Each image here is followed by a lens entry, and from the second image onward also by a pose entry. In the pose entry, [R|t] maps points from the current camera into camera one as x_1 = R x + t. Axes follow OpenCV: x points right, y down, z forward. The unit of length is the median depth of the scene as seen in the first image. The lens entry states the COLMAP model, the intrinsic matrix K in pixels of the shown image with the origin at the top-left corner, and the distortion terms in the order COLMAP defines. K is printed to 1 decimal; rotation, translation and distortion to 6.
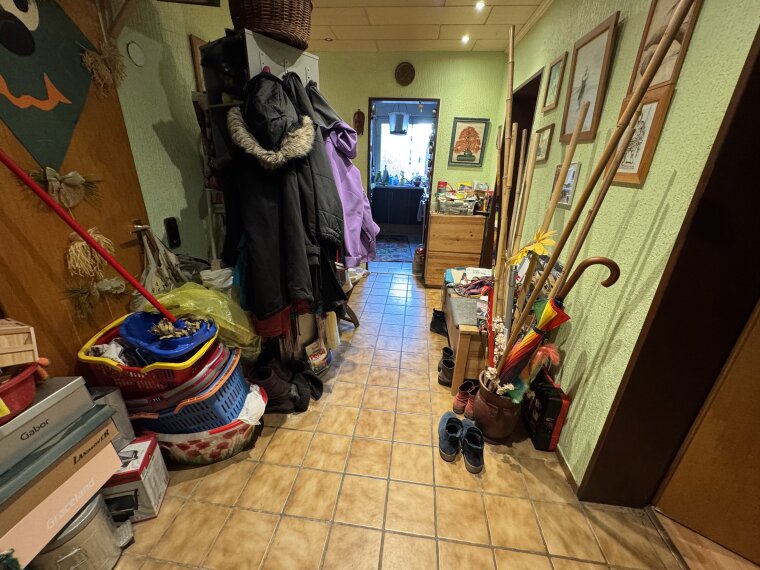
lens RADIAL K [[303.0, 0, 379.7], [0, 303.0, 283.7], [0, 0, 1]] dist [0.000687, 0.000256]
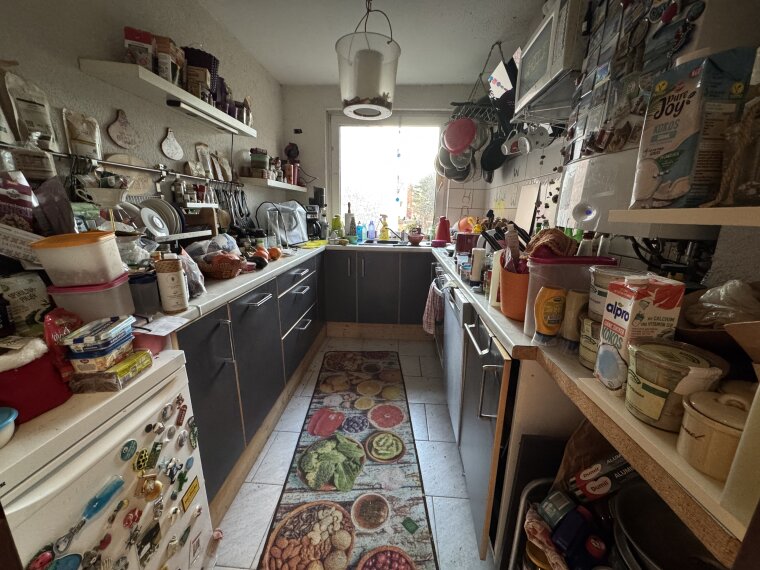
lens RADIAL K [[303.0, 0, 380.7], [0, 303.0, 284.8], [0, 0, 1]] dist [0.000687, 0.000256]
pose [[0.998146, -0.025392, 0.055314, 0.040442], [0.032425, 0.990956, -0.130209, -0.191847], [-0.051508, 0.131761, 0.989942, 0.520902]]
